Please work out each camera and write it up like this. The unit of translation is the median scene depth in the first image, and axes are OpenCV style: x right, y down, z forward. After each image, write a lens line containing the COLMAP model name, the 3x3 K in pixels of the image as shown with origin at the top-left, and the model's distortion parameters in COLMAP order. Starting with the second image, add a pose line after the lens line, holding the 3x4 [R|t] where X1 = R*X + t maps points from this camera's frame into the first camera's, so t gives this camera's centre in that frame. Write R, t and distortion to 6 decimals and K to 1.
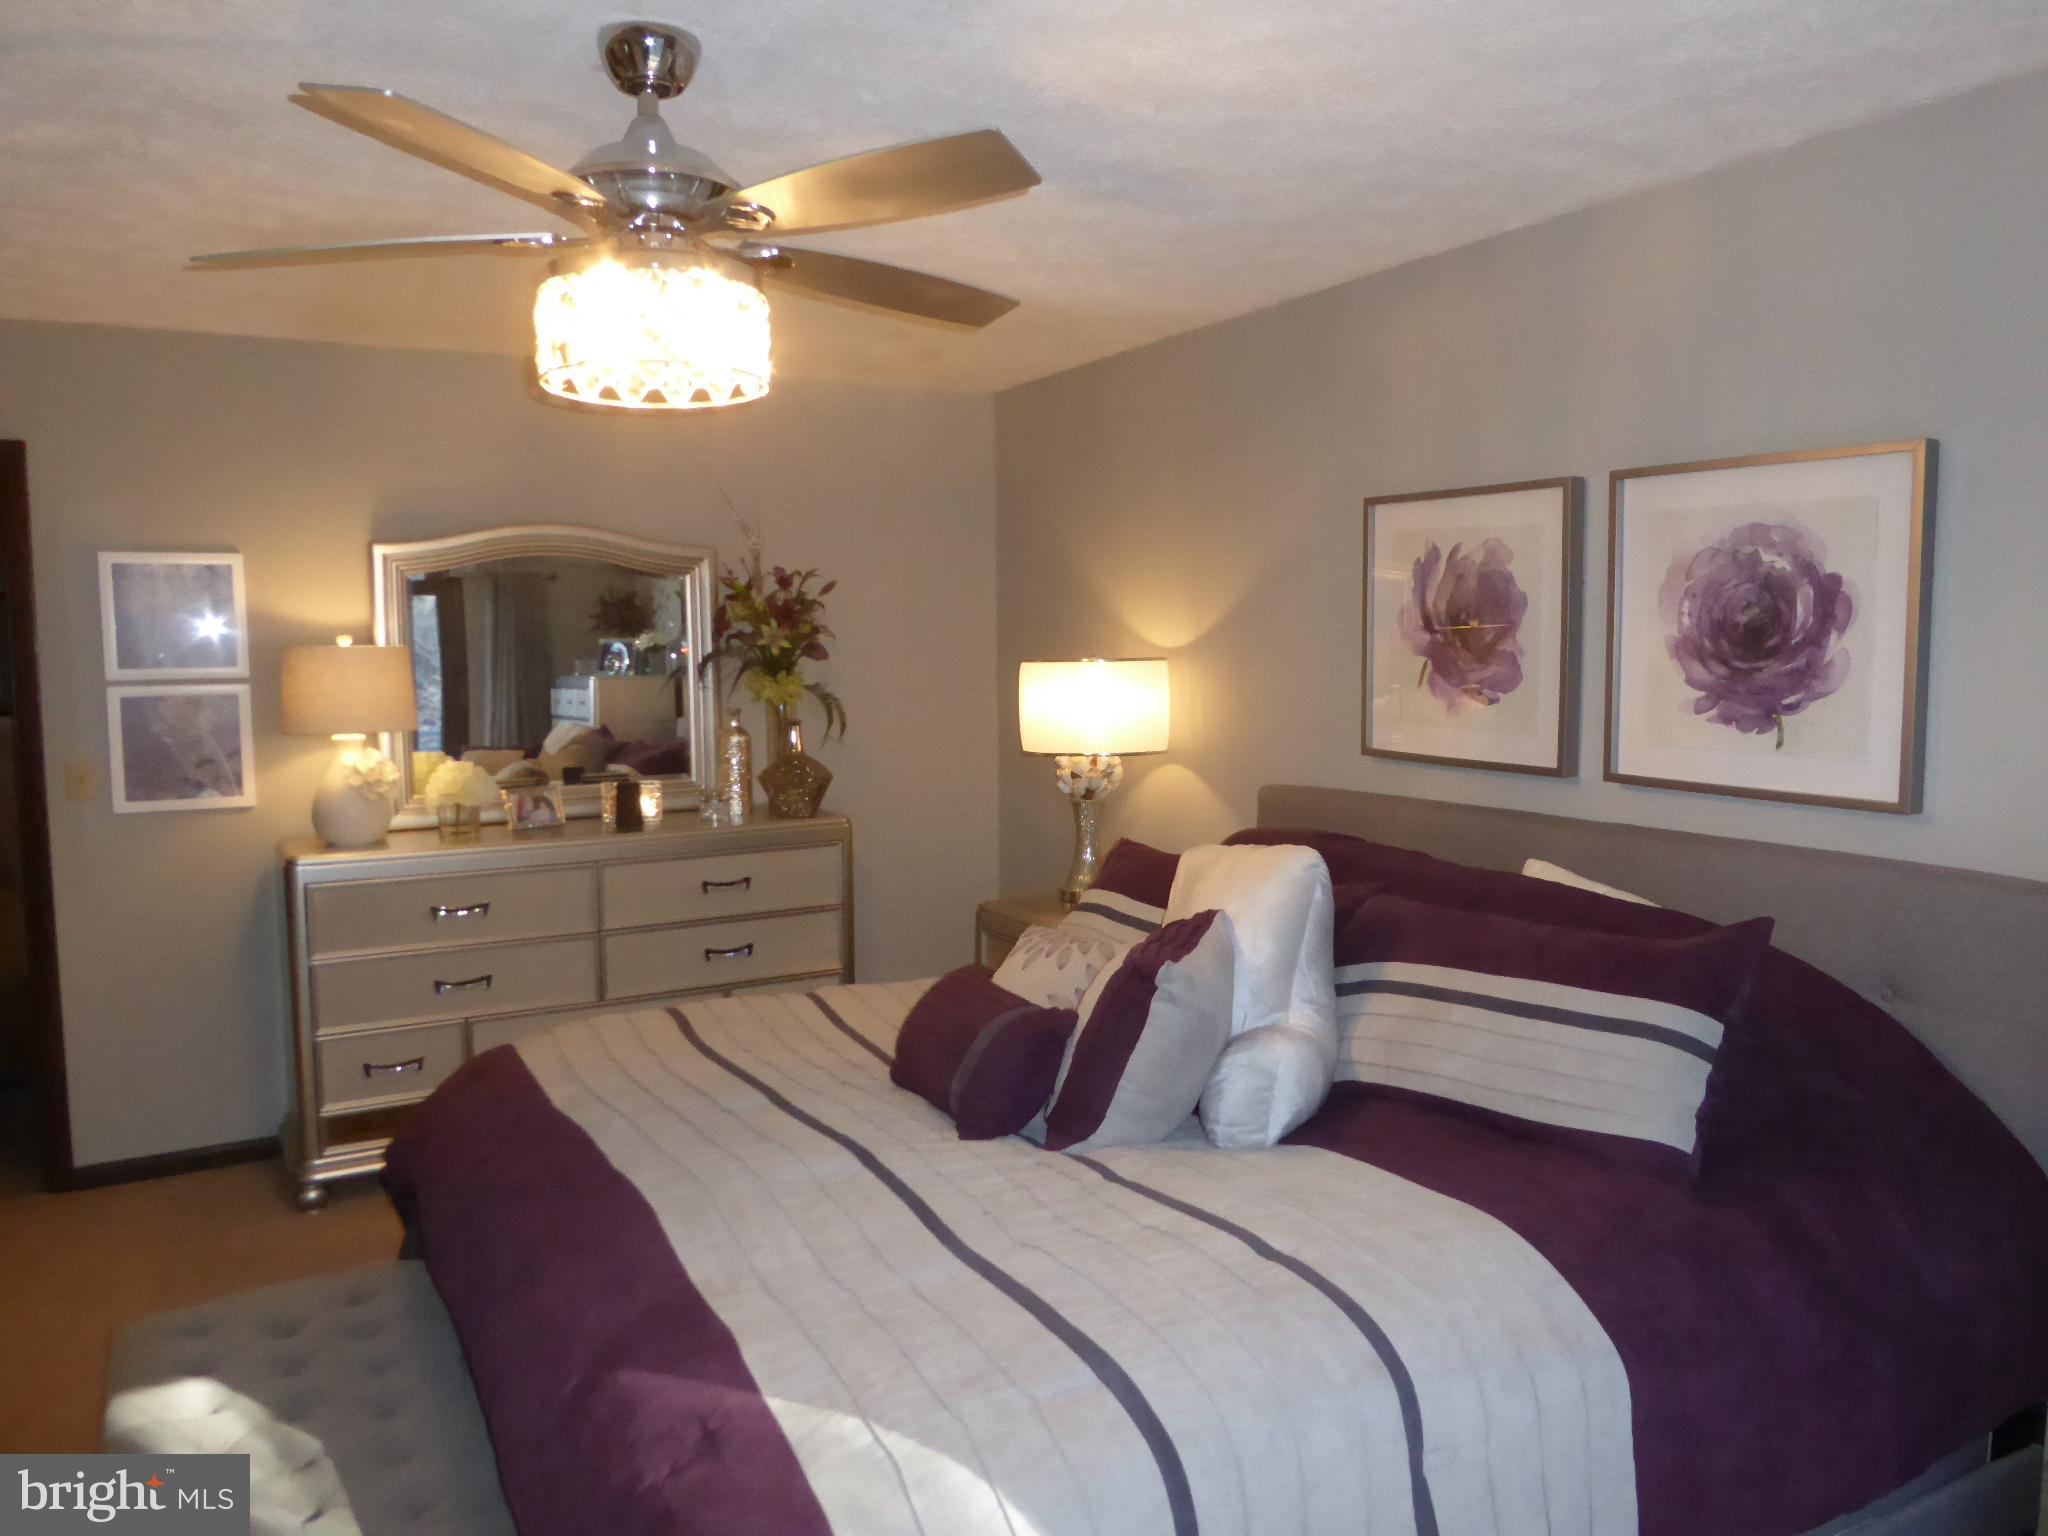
lens RADIAL K [[1463.1, 0, 1034.8], [0, 1463.1, 757.1], [0, 0, 1]] dist [-0.038750, 0.013427]
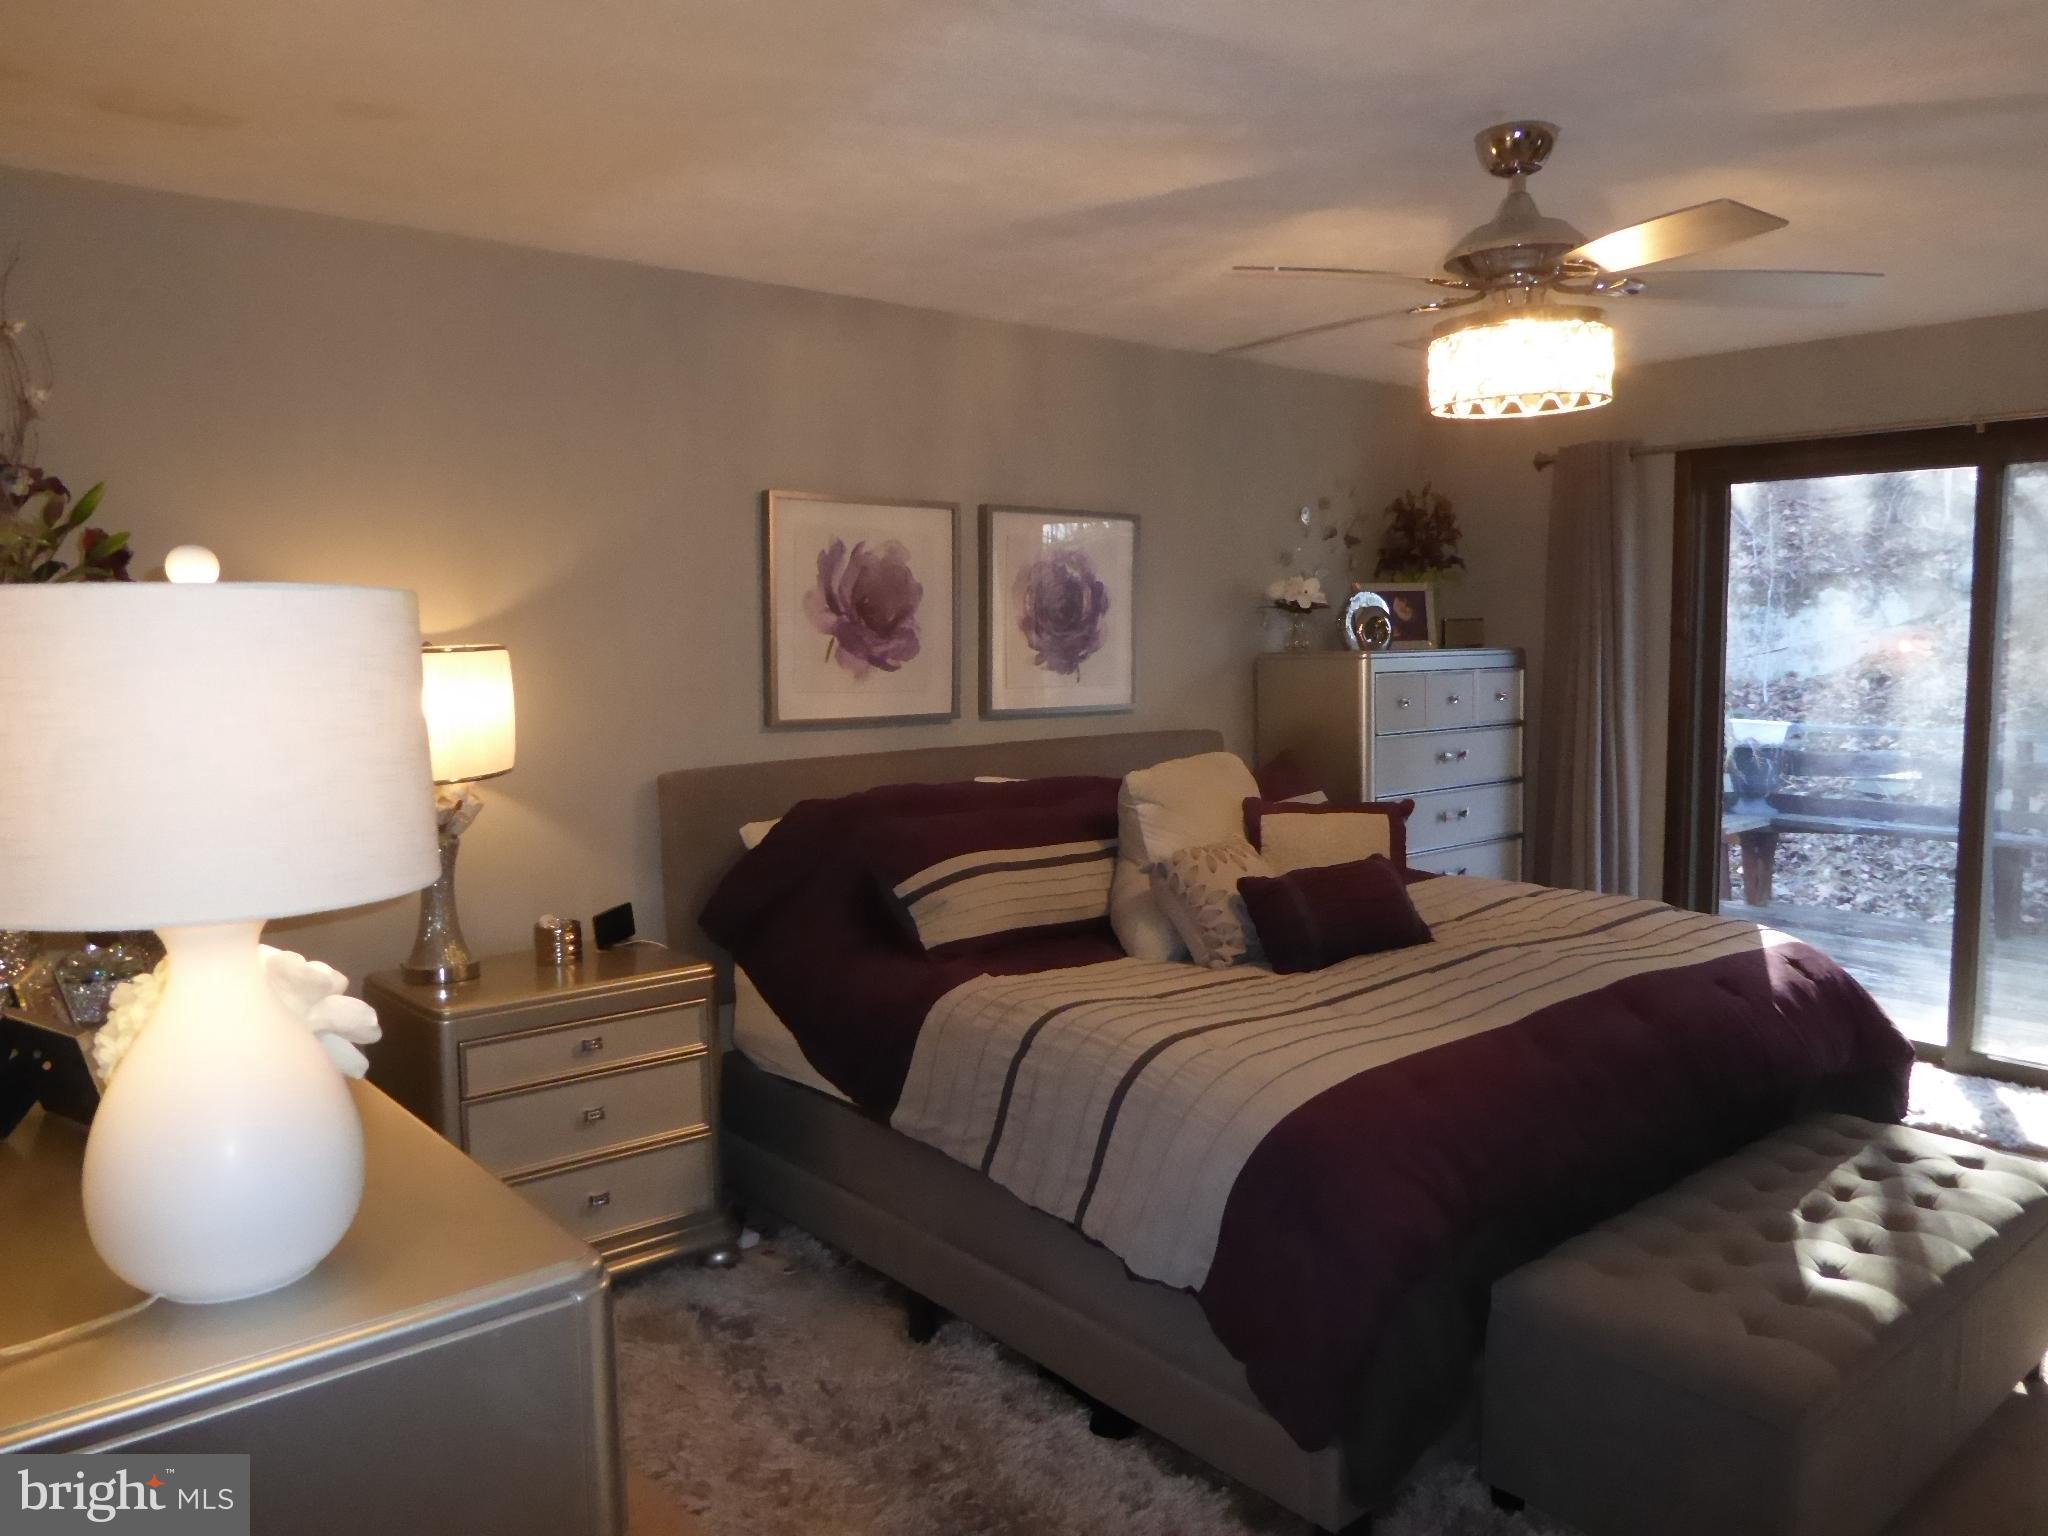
lens RADIAL K [[1463.1, 0, 1034.3], [0, 1463.1, 774.9], [0, 0, 1]] dist [-0.038750, 0.013427]
pose [[-0.187389, -0.084722, 0.978625, -0.994649], [0.096348, 0.989884, 0.104145, -0.069290], [-0.977549, 0.113805, -0.177330, 1.148660]]
